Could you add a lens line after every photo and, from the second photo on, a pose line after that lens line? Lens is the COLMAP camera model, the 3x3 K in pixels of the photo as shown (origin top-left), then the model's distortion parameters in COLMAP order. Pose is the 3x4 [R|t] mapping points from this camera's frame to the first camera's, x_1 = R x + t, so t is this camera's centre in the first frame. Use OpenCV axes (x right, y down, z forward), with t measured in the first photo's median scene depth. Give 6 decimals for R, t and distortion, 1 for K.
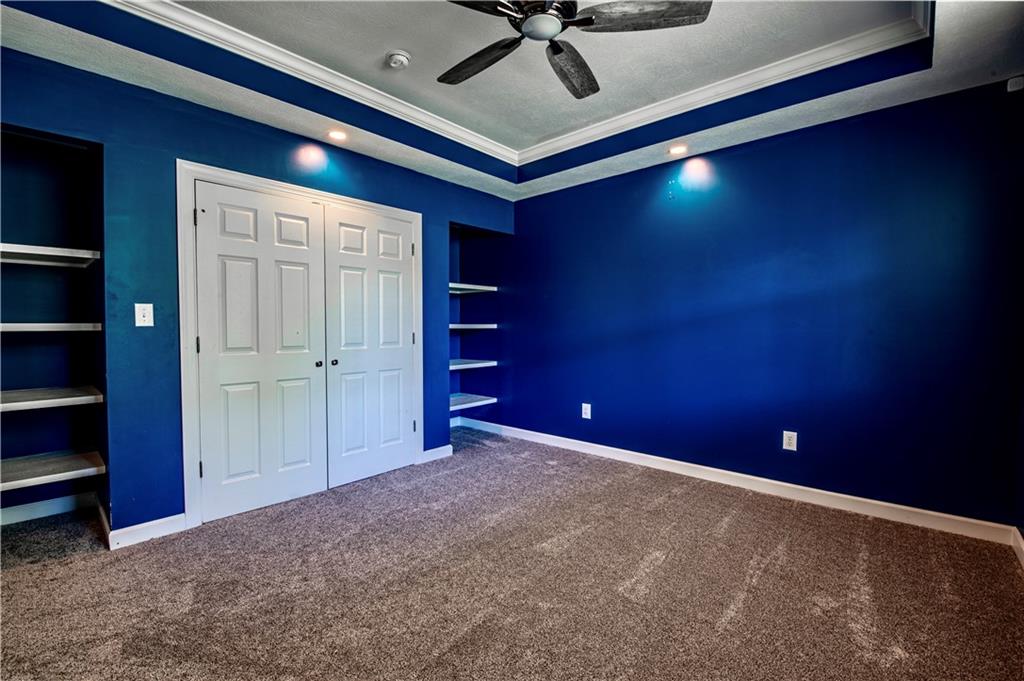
lens RADIAL K [[444.3, 0, 506.4], [0, 444.3, 337.8], [0, 0, 1]] dist [-0.004504, -0.005818]
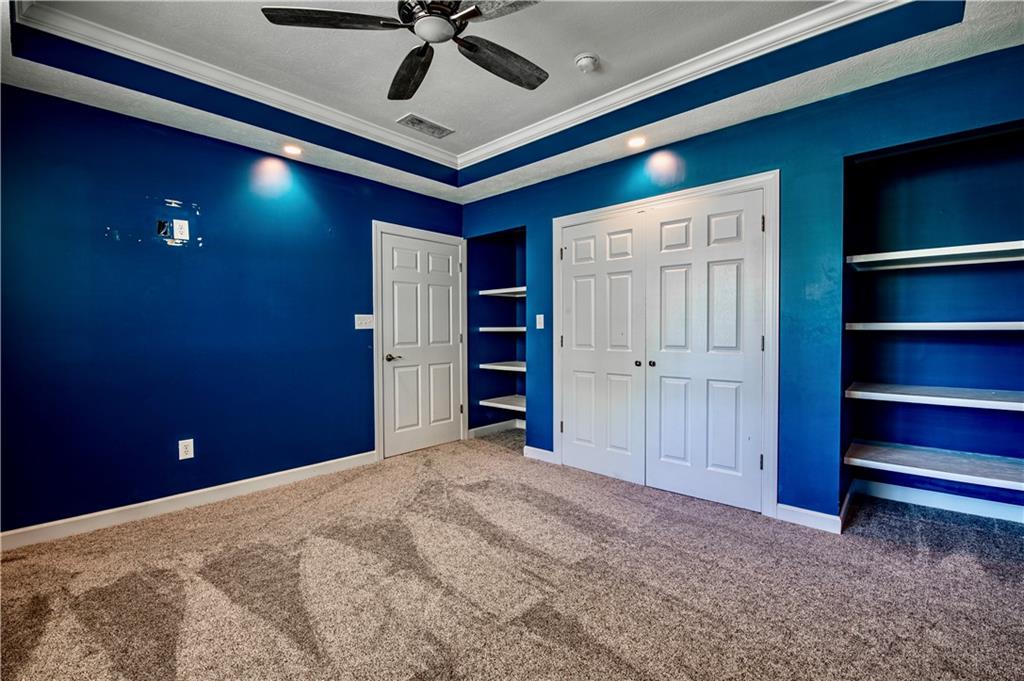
lens RADIAL K [[444.3, 0, 506.5], [0, 444.3, 337.3], [0, 0, 1]] dist [-0.004504, -0.005818]
pose [[-0.012044, 0.020346, -0.999720, 0.625761], [-0.019391, 0.999600, 0.020577, -0.018931], [0.999739, 0.019634, -0.011645, 0.679019]]
